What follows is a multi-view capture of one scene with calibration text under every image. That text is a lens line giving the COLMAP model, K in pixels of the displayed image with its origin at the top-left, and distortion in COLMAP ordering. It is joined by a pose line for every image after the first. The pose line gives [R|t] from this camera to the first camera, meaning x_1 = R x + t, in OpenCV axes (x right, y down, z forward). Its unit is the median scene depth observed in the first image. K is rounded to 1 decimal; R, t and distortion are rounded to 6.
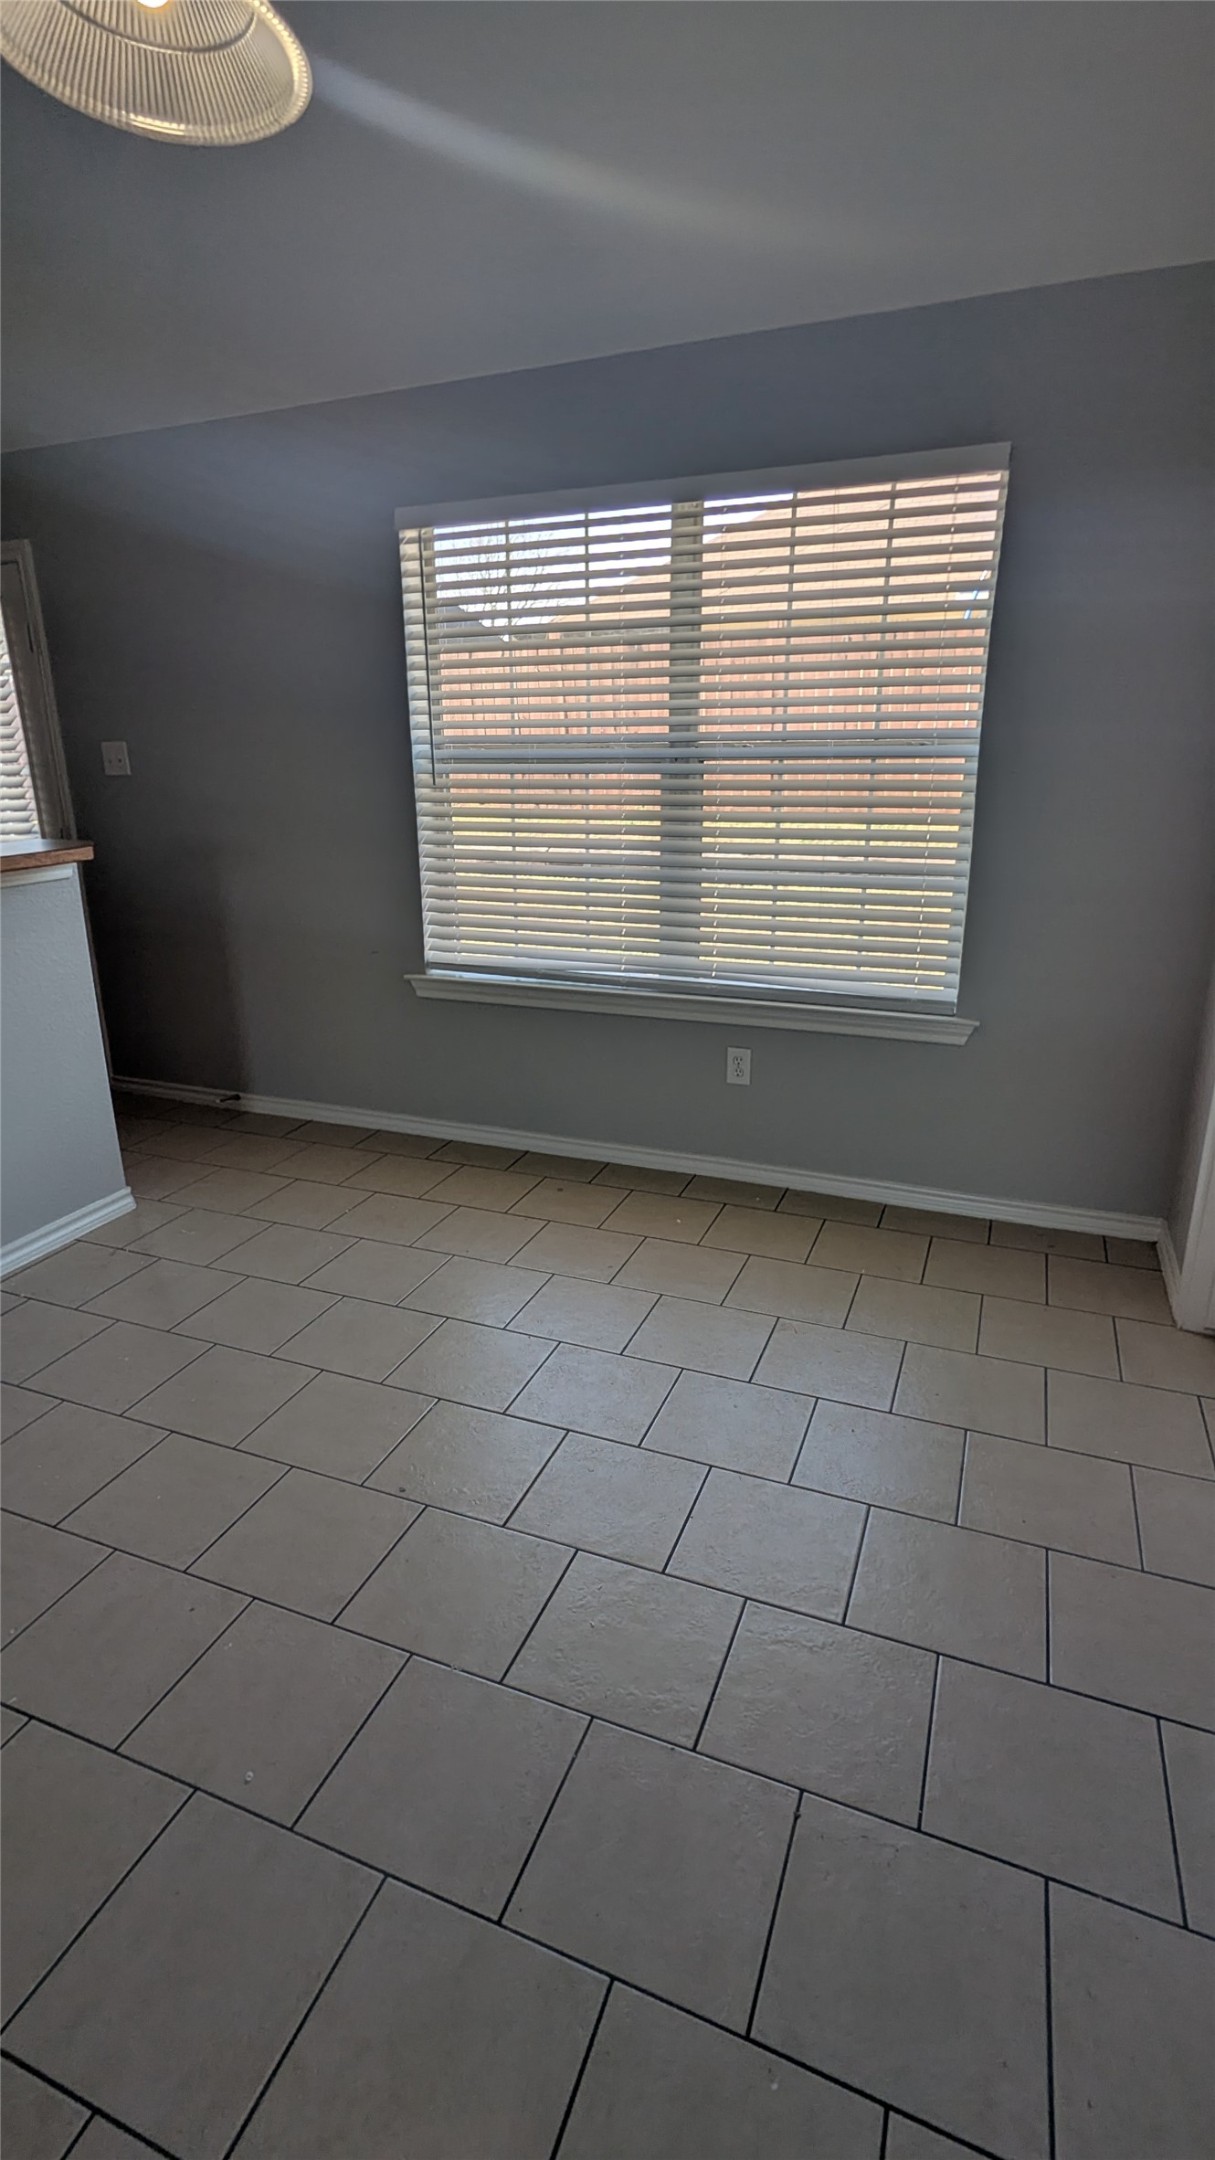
lens RADIAL K [[1062.8, 0, 600.5], [0, 1062.8, 1089.4], [0, 0, 1]] dist [-0.017850, -0.000309]
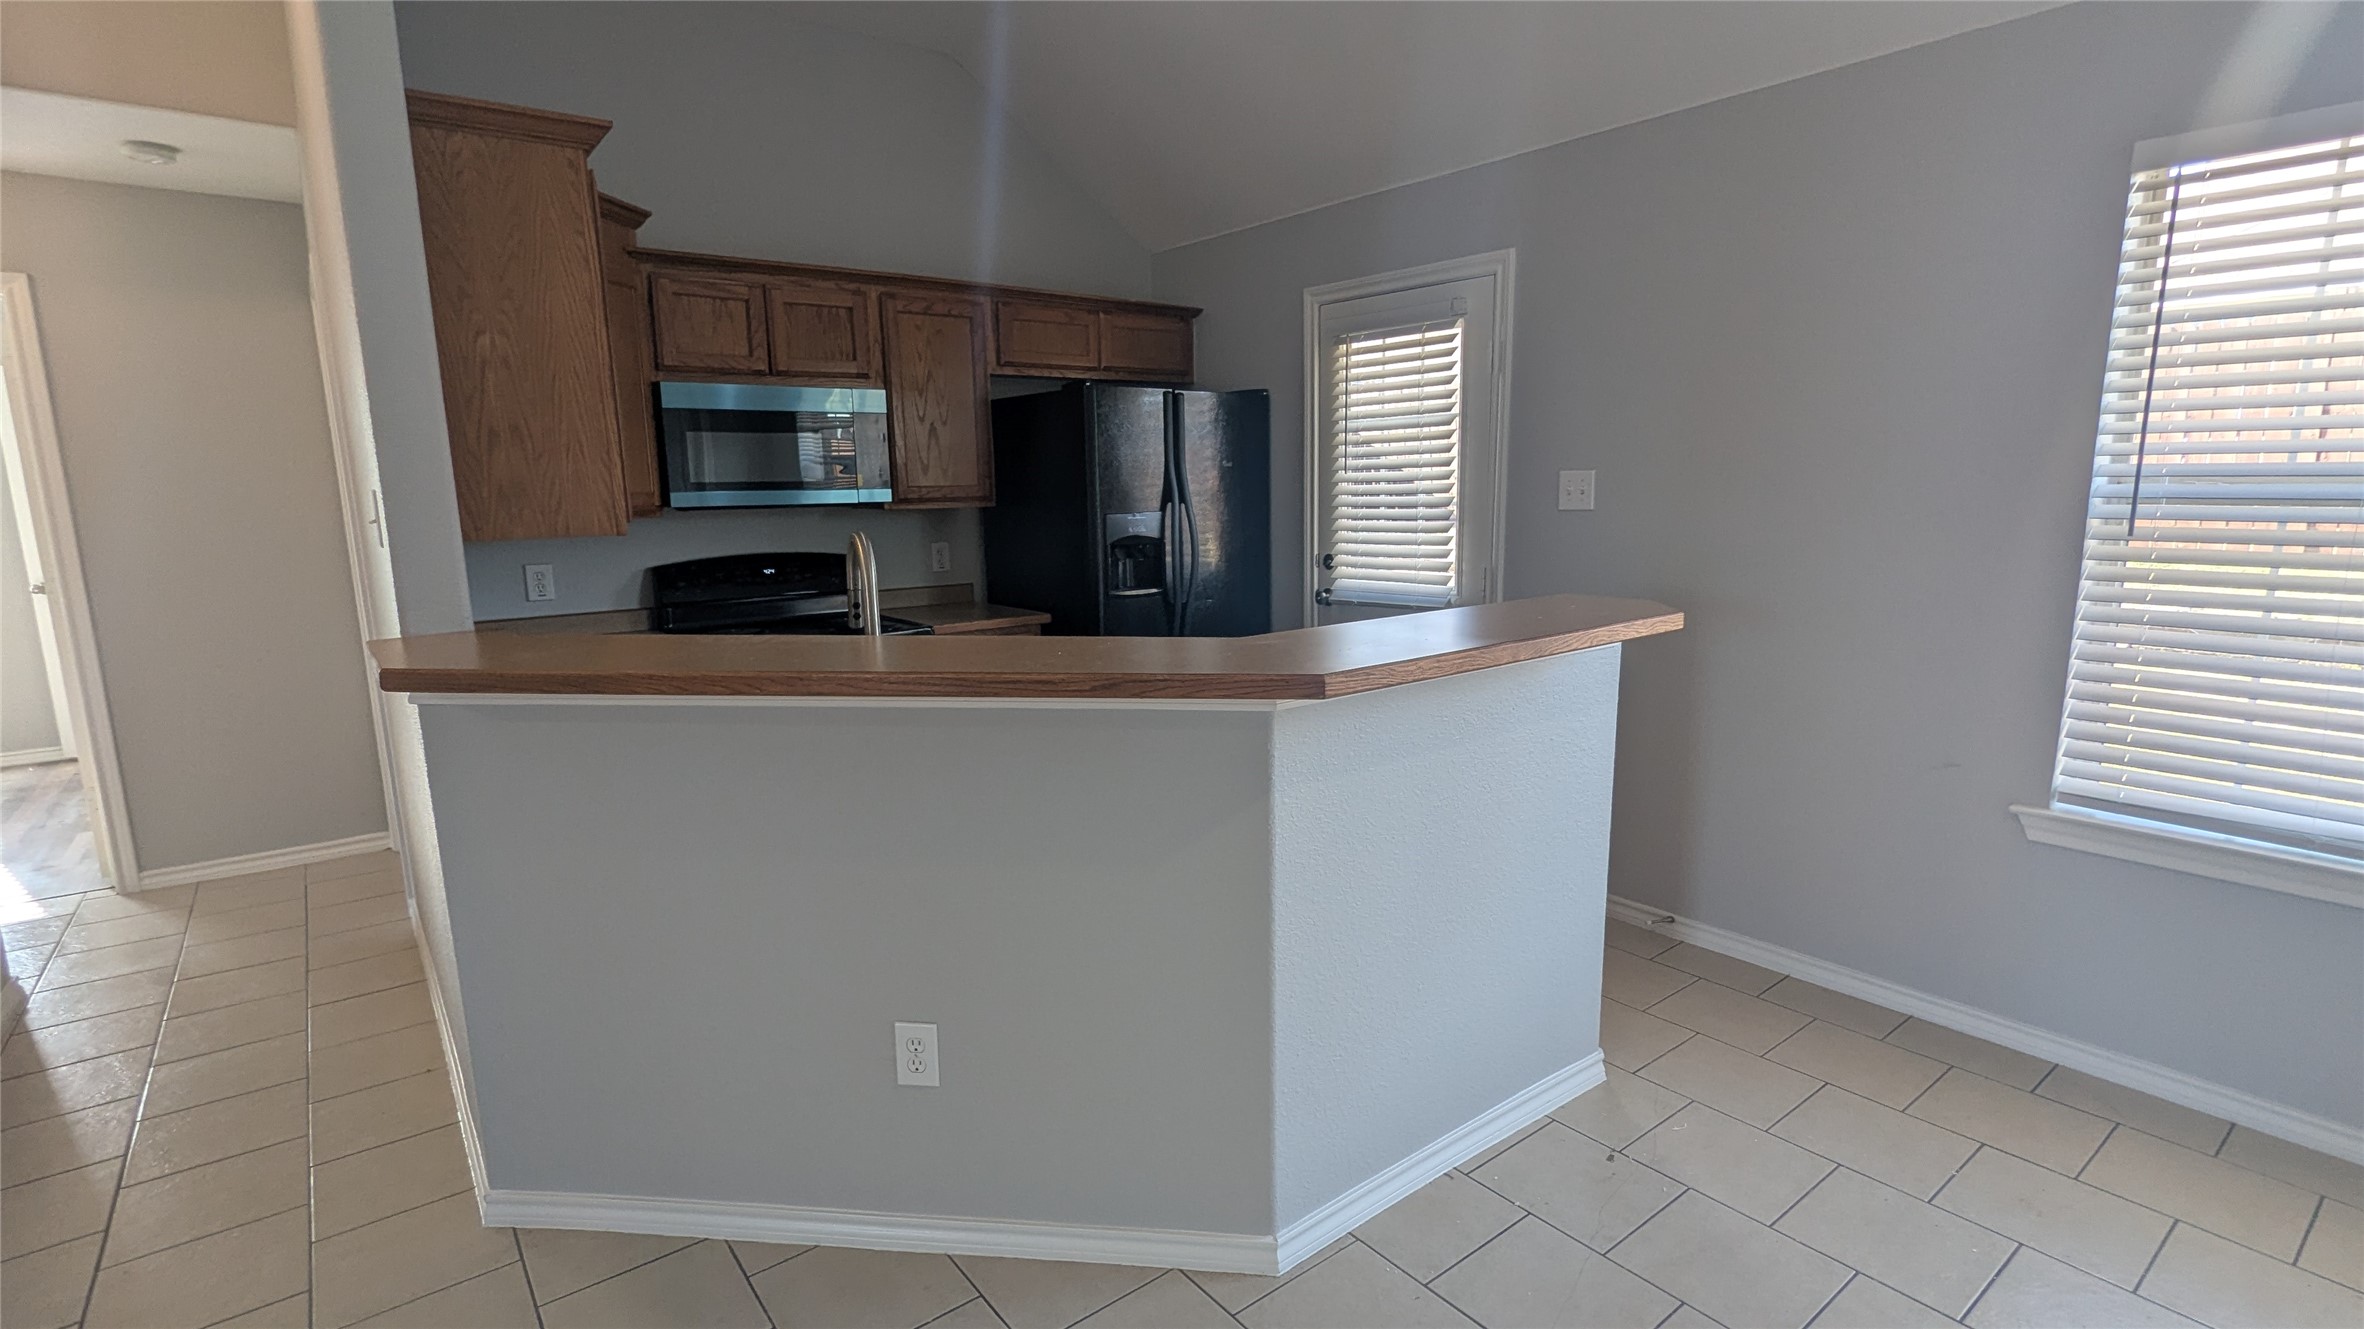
lens RADIAL K [[1111.5, 0, 1180.3], [0, 1111.5, 674.4], [0, 0, 1]] dist [-0.001807, 0.000046]
pose [[0.867905, 0.092290, -0.488081, -0.283756], [-0.159367, 0.982380, -0.097631, -0.033333], [0.470471, 0.162519, 0.867321, 0.112835]]
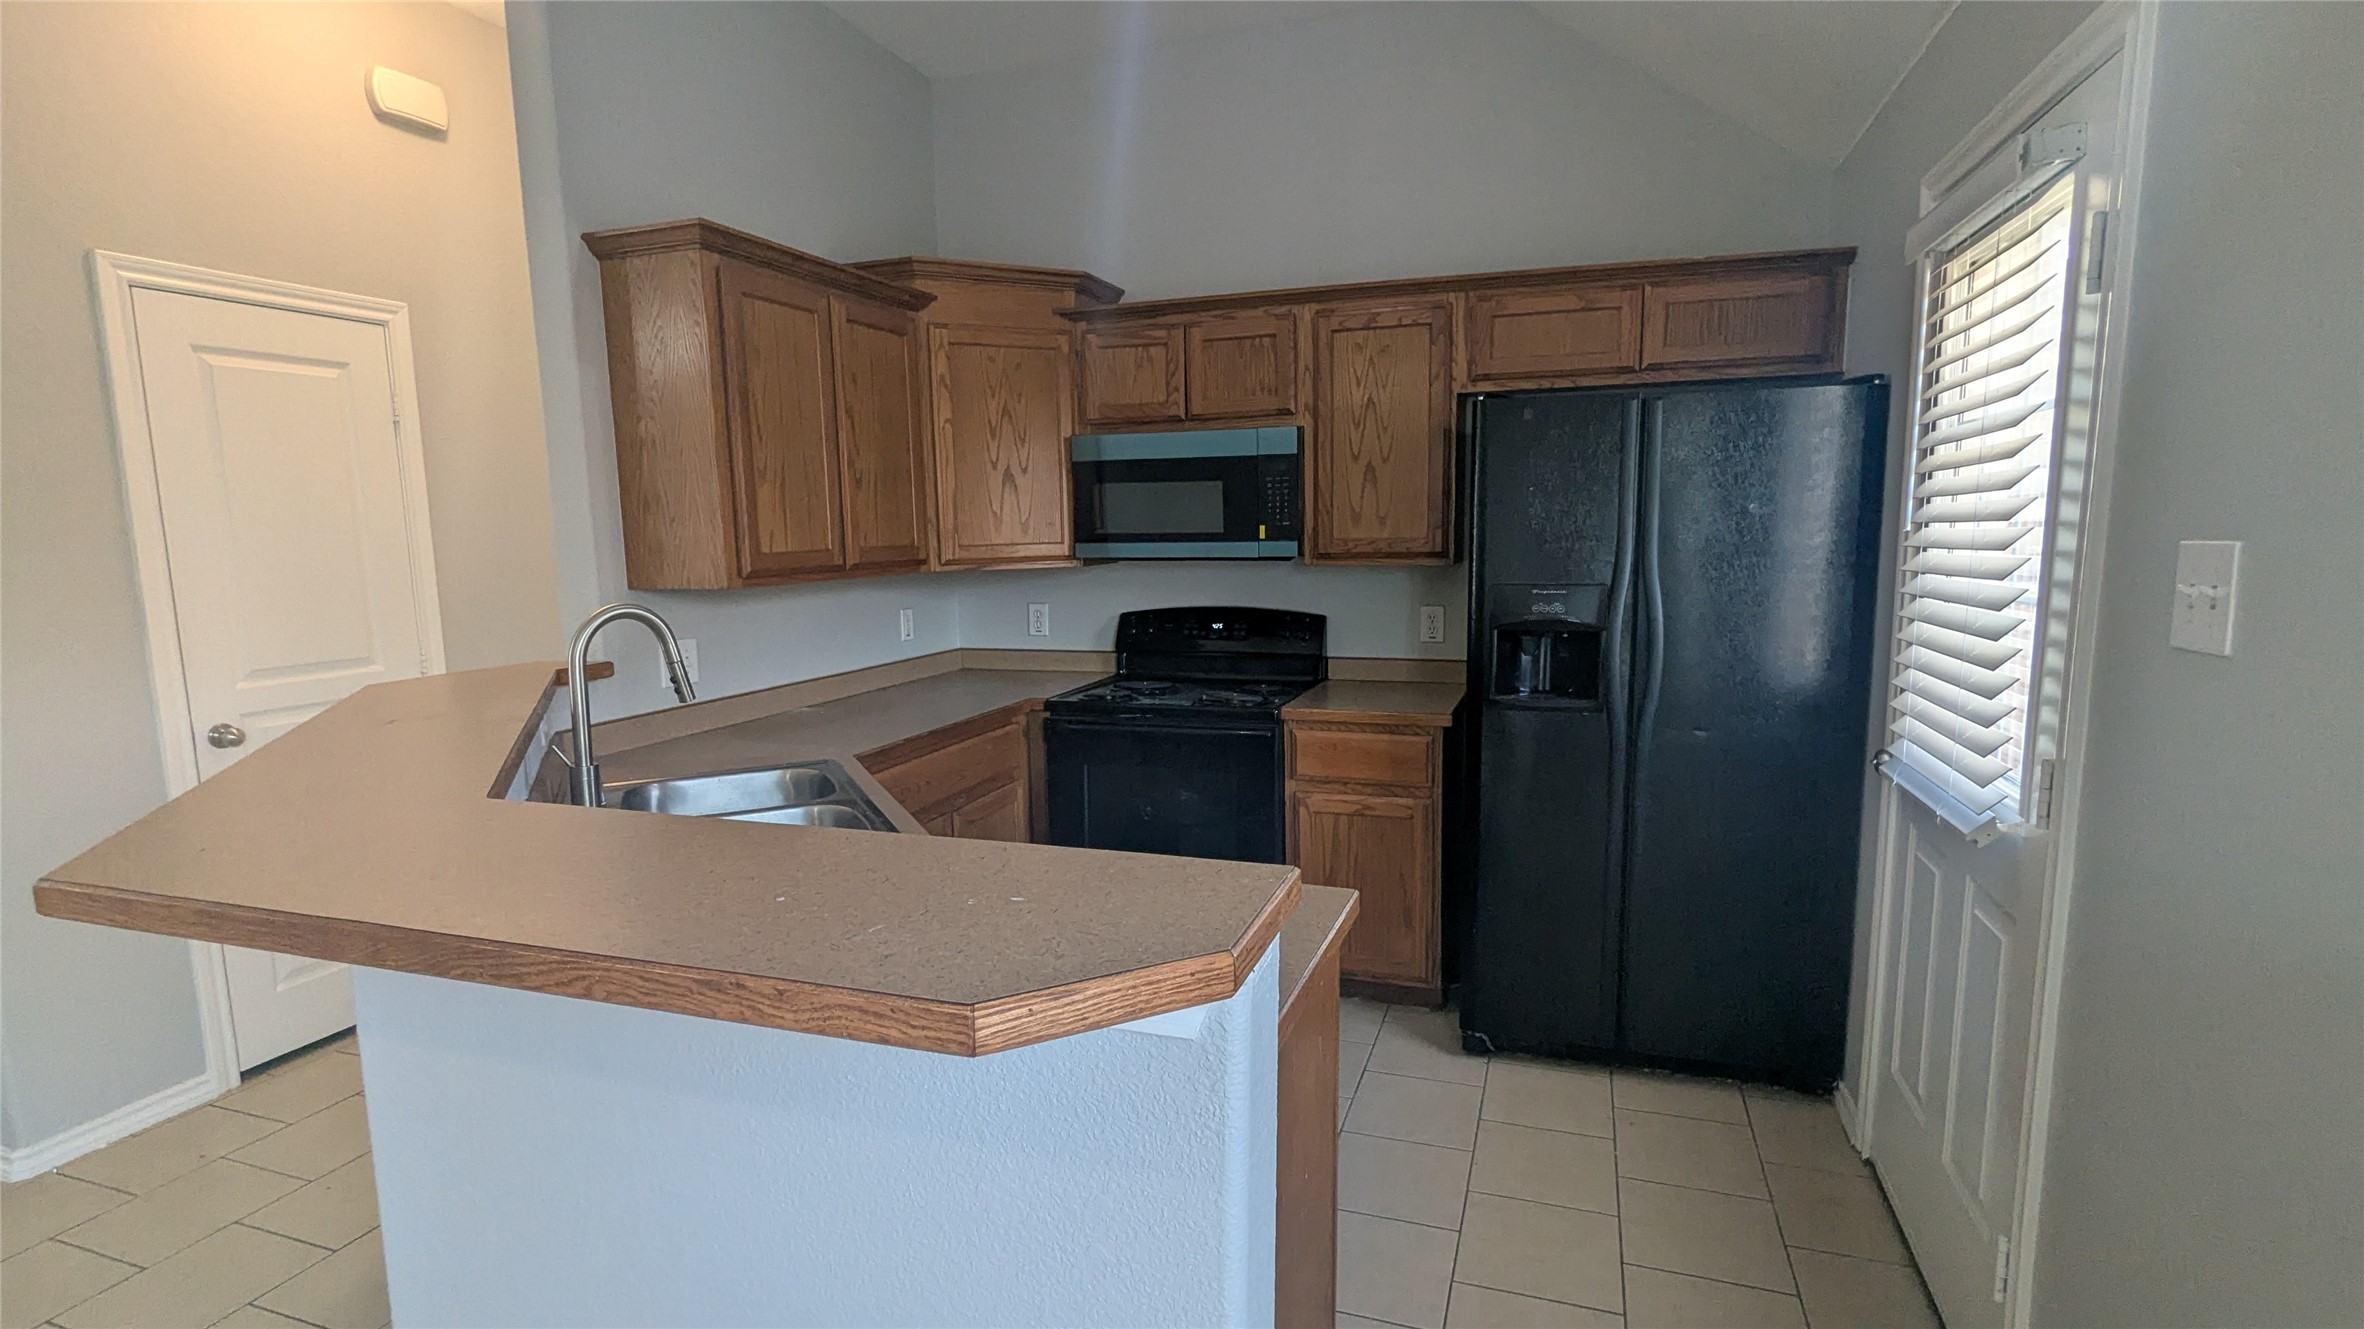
lens RADIAL K [[1111.5, 0, 1188.0], [0, 1111.5, 668.5], [0, 0, 1]] dist [-0.001807, 0.000046]
pose [[0.063497, 0.147640, -0.987001, -0.168818], [-0.304482, 0.944708, 0.121726, -0.240292], [0.950399, 0.292795, 0.104940, 0.690943]]
